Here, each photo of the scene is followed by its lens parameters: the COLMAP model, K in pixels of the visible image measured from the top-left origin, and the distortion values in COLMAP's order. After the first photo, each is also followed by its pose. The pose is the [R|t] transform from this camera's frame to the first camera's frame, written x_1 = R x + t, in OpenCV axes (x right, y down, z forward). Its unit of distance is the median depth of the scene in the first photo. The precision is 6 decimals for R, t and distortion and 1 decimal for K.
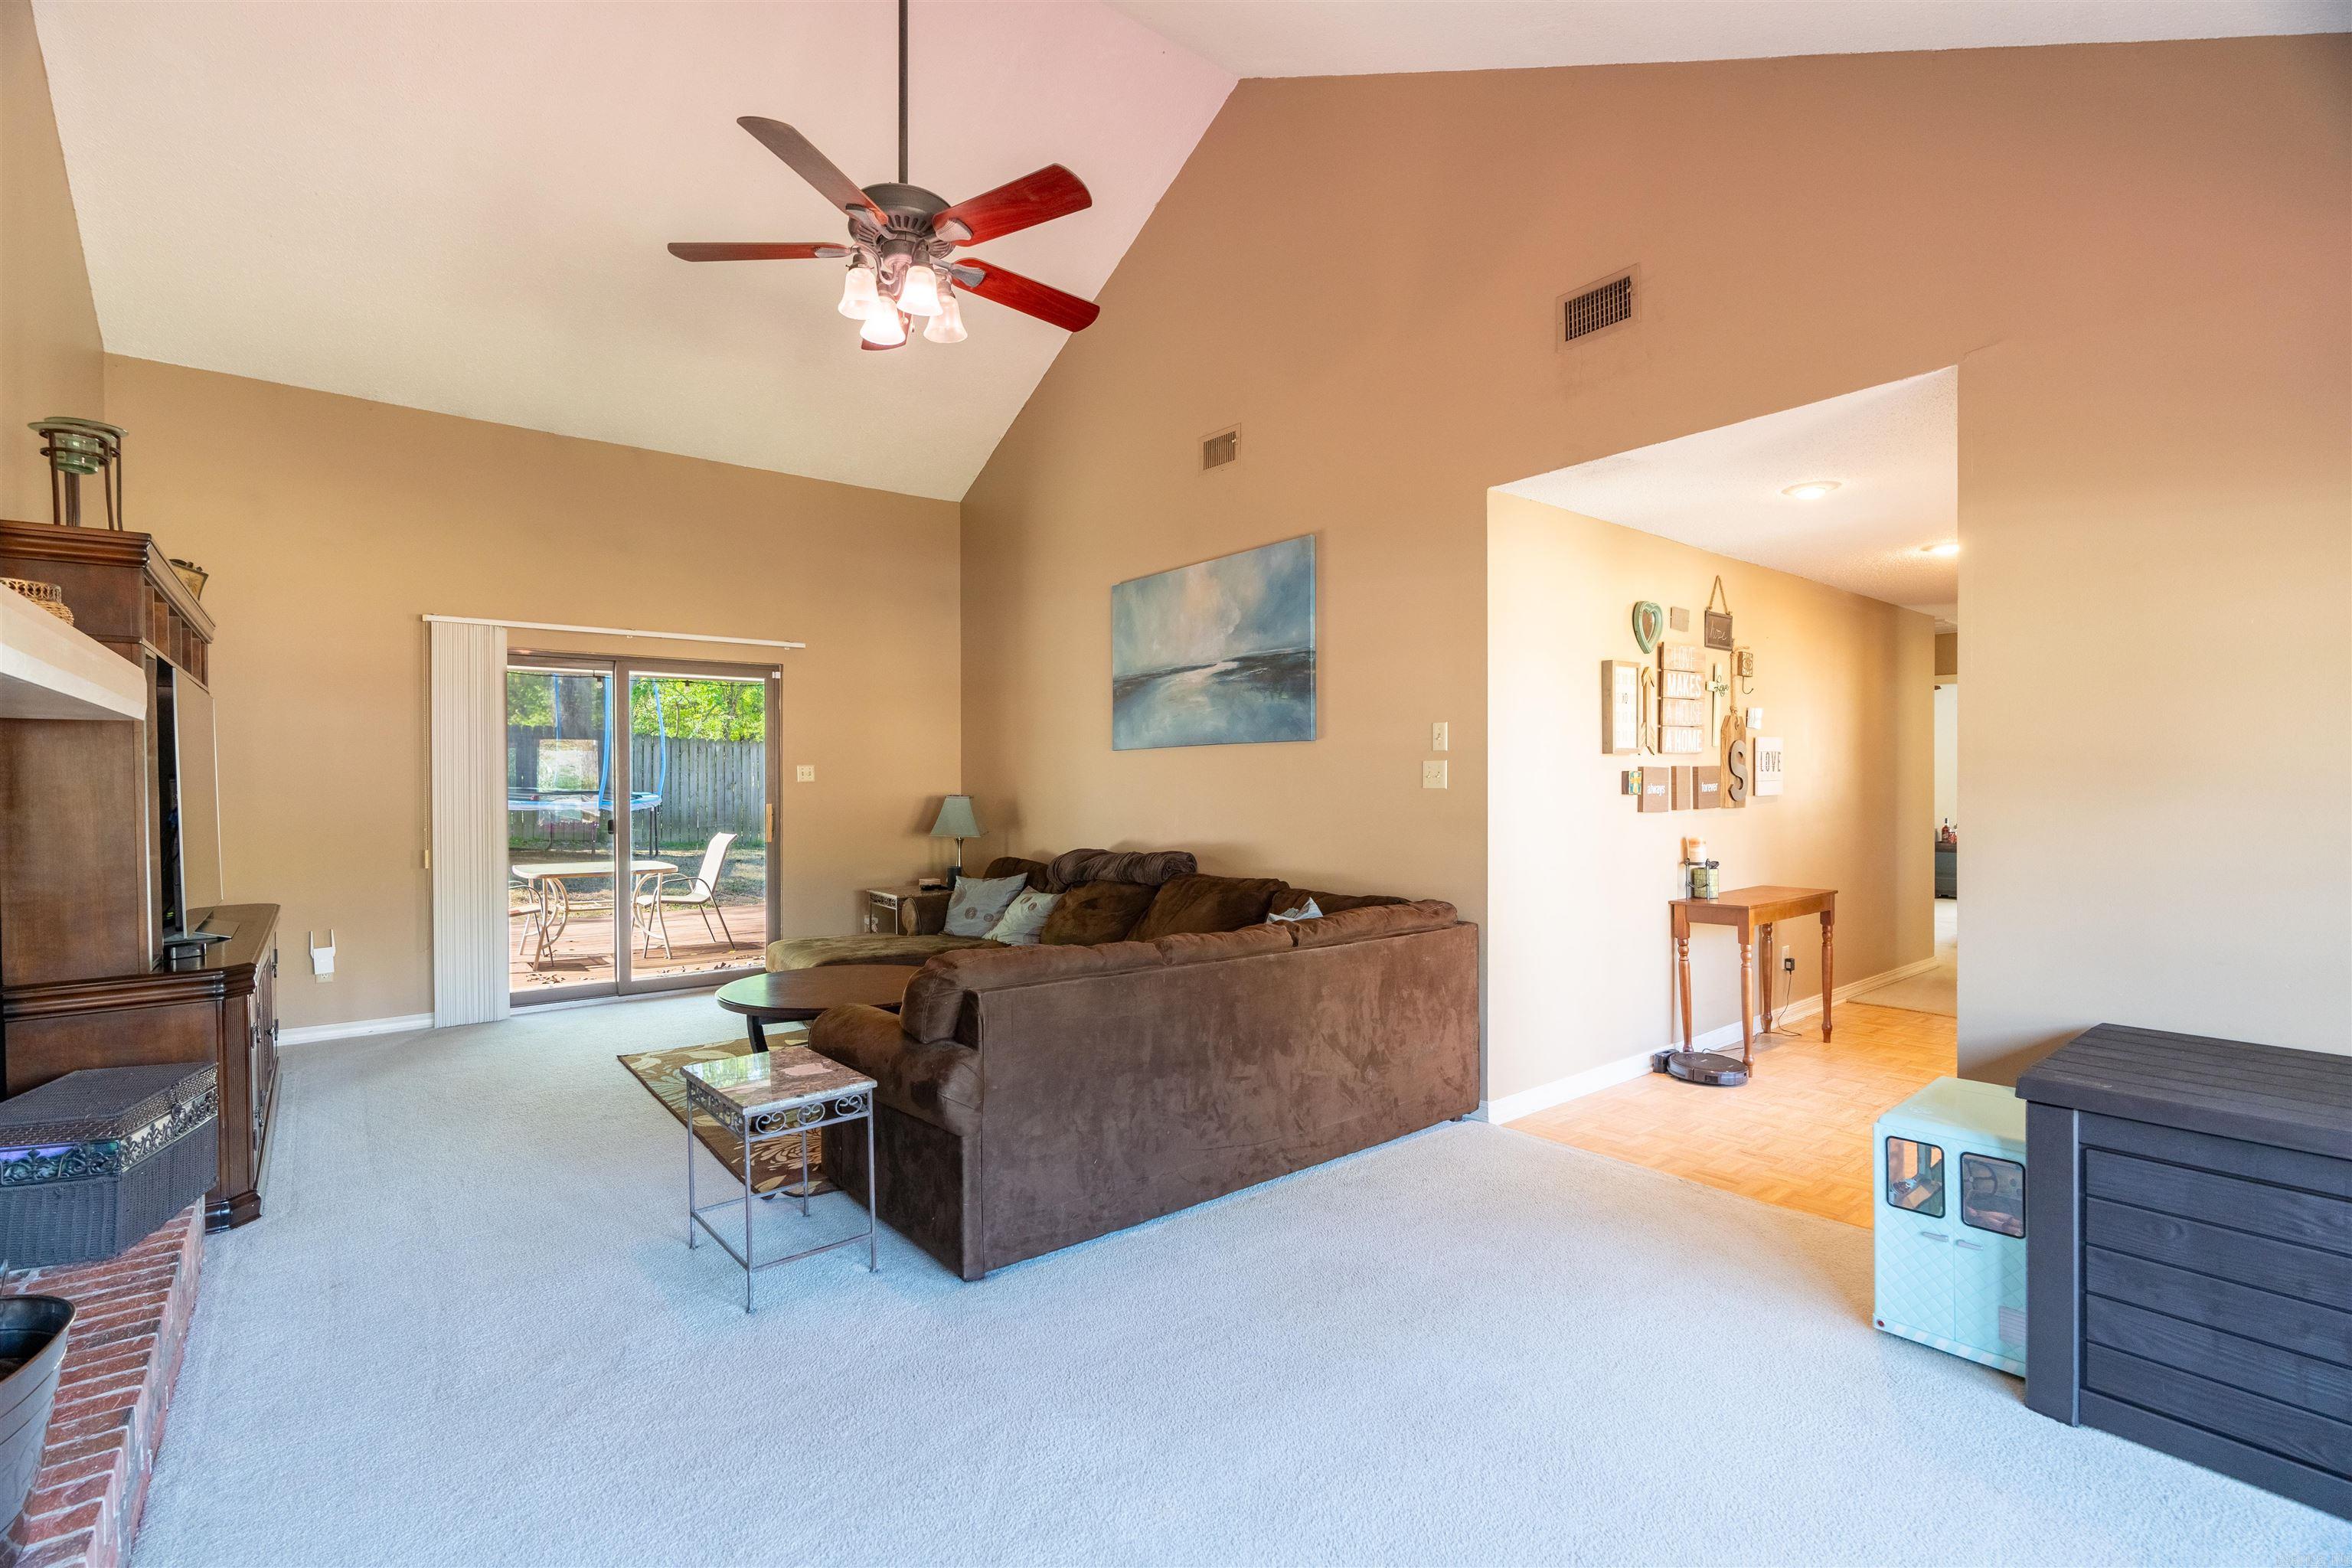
lens RADIAL K [[1079.1, 0, 1176.0], [0, 1079.1, 784.0], [0, 0, 1]] dist [-0.011644, 0.005063]
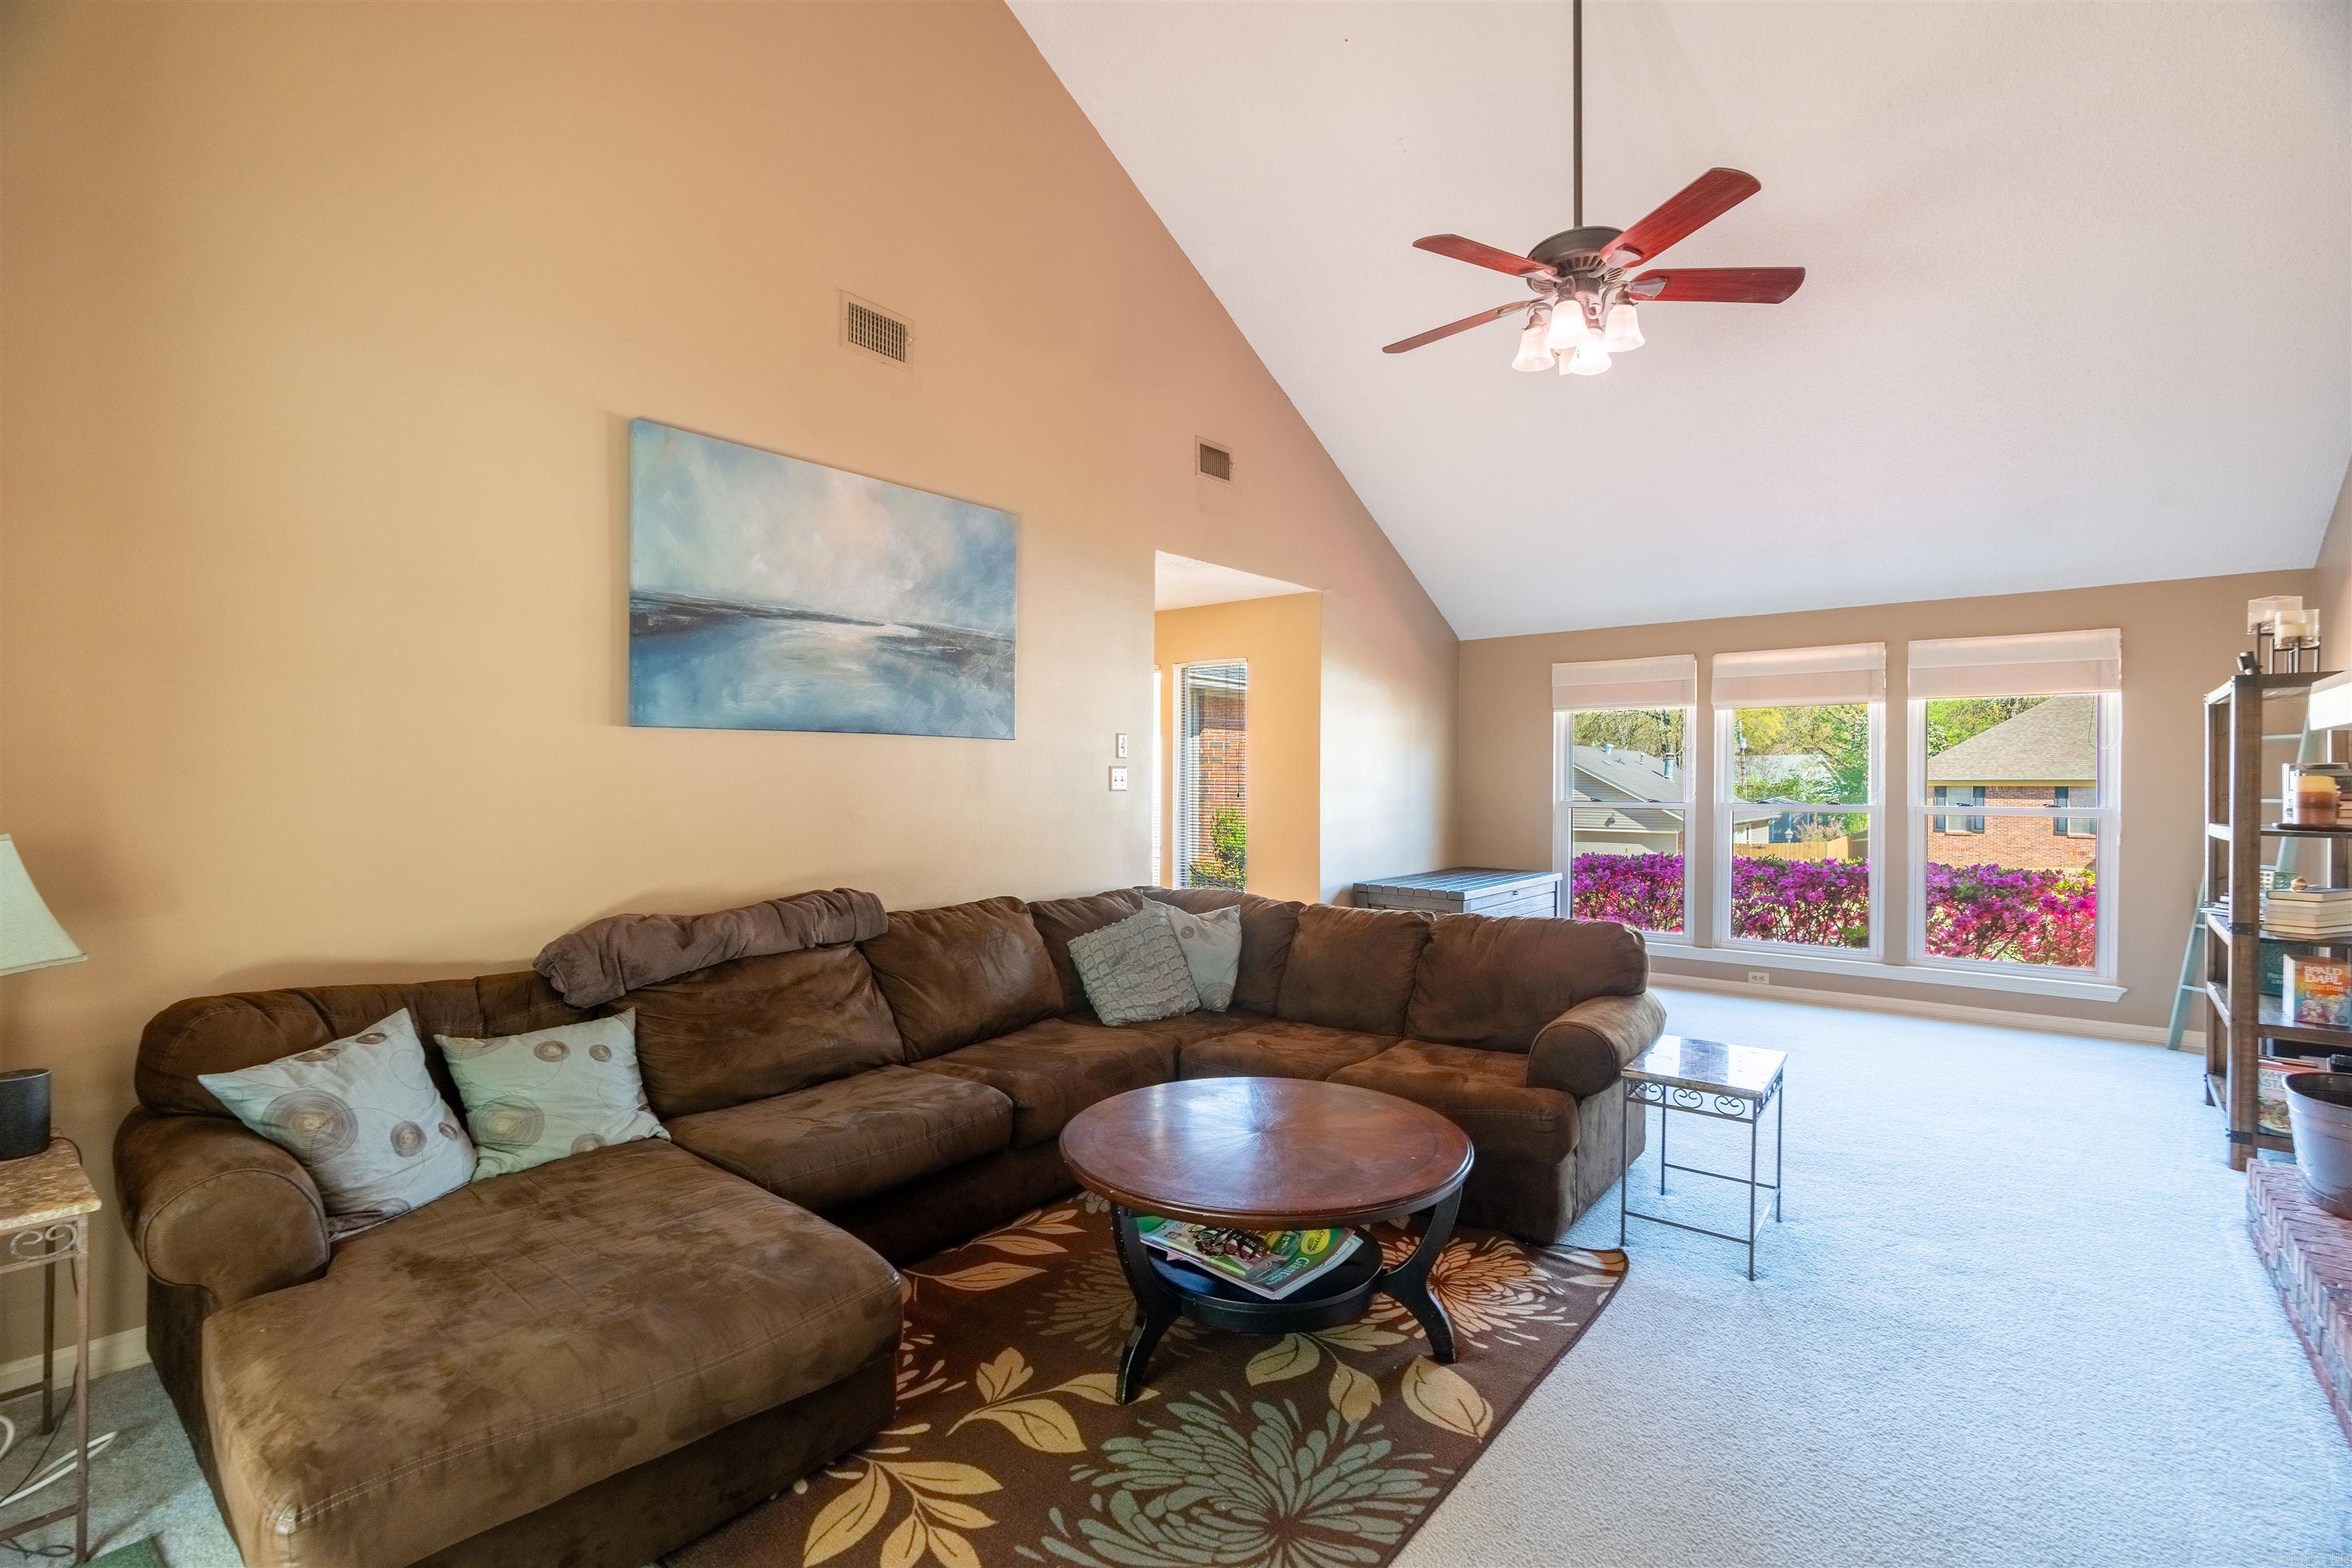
lens RADIAL K [[1079.1, 0, 1176.0], [0, 1079.1, 784.0], [0, 0, 1]] dist [-0.011644, 0.005063]
pose [[-0.221299, 0.005805, 0.975189, -0.746317], [0.004177, 0.999979, -0.005004, 0.001208], [-0.975197, 0.002966, -0.221319, 1.009504]]
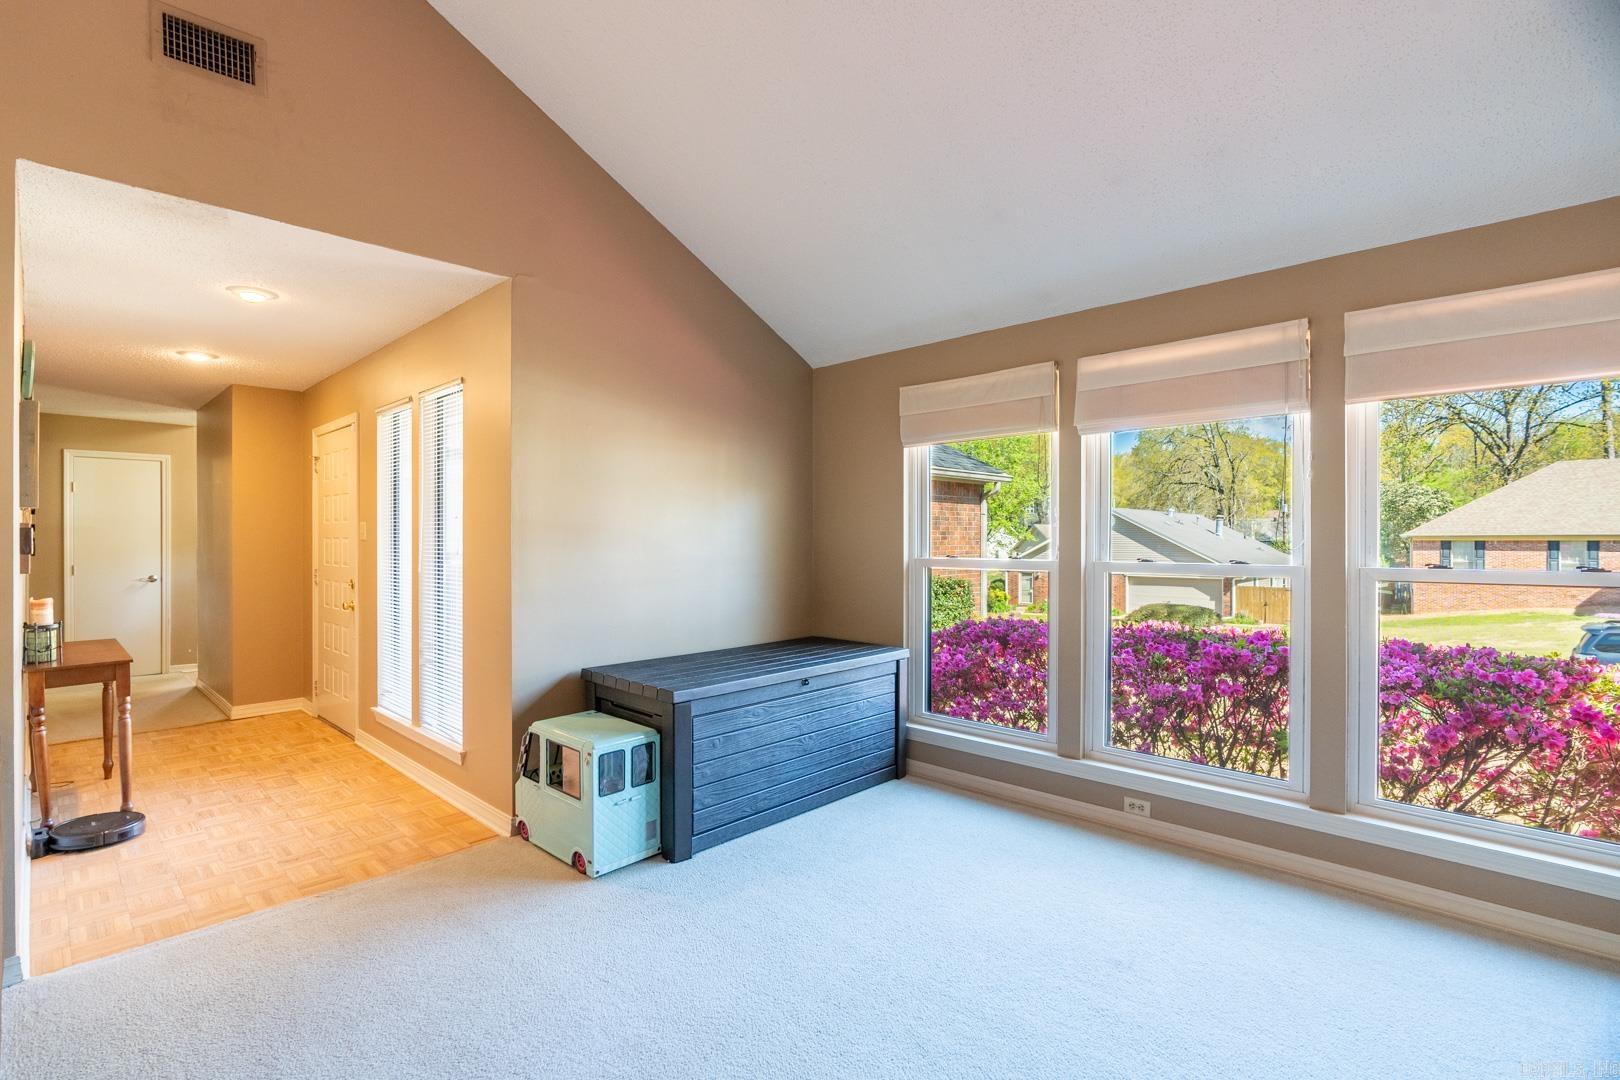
lens RADIAL K [[743.3, 0, 810.0], [0, 743.3, 540.0], [0, 0, 1]] dist [-0.011644, 0.005063]
pose [[-0.127278, 0.006774, 0.991844, -0.242582], [0.005192, 0.999968, -0.006163, 0.005094], [-0.991854, 0.004365, -0.127309, 0.403807]]
